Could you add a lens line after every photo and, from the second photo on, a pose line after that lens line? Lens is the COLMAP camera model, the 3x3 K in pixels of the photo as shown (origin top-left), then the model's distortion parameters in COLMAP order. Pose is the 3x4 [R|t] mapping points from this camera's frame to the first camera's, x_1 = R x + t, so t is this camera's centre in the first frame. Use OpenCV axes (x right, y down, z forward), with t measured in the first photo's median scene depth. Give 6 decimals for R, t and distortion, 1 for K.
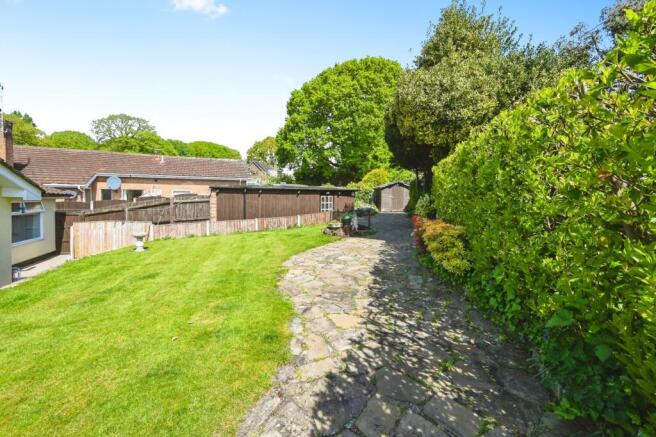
lens RADIAL K [[266.7, 0, 324.8], [0, 266.7, 197.0], [0, 0, 1]] dist [0.006874, -0.000296]
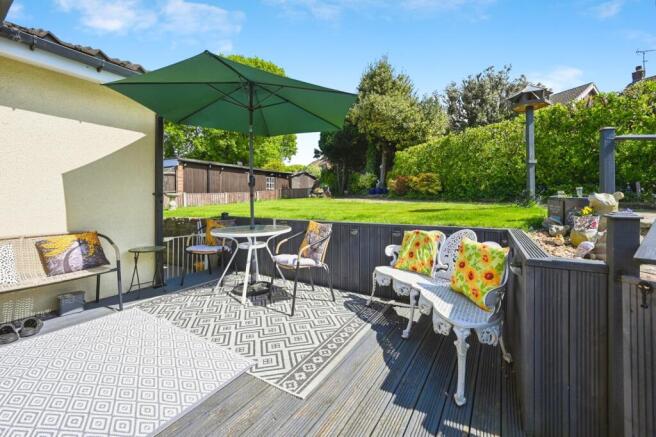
lens RADIAL K [[266.7, 0, 326.0], [0, 266.7, 197.5], [0, 0, 1]] dist [0.006874, -0.000296]
pose [[0.834581, 0.001016, 0.550885, -0.474947], [-0.000083, 0.999999, -0.001719, 0.095061], [-0.550886, 0.001389, 0.834579, -0.120094]]
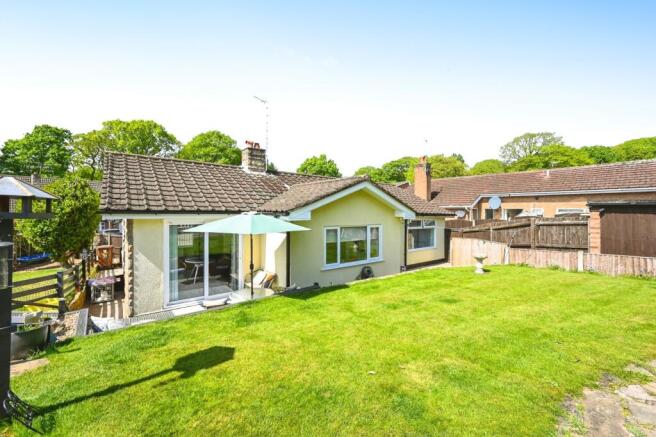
lens RADIAL K [[266.7, 0, 328.7], [0, 266.7, 212.2], [0, 0, 1]] dist [0.006874, -0.000296]
pose [[0.276215, -0.005455, -0.961080, 0.063656], [-0.006788, 0.999948, -0.007626, -0.005801], [0.961072, 0.008630, 0.276163, 0.124085]]
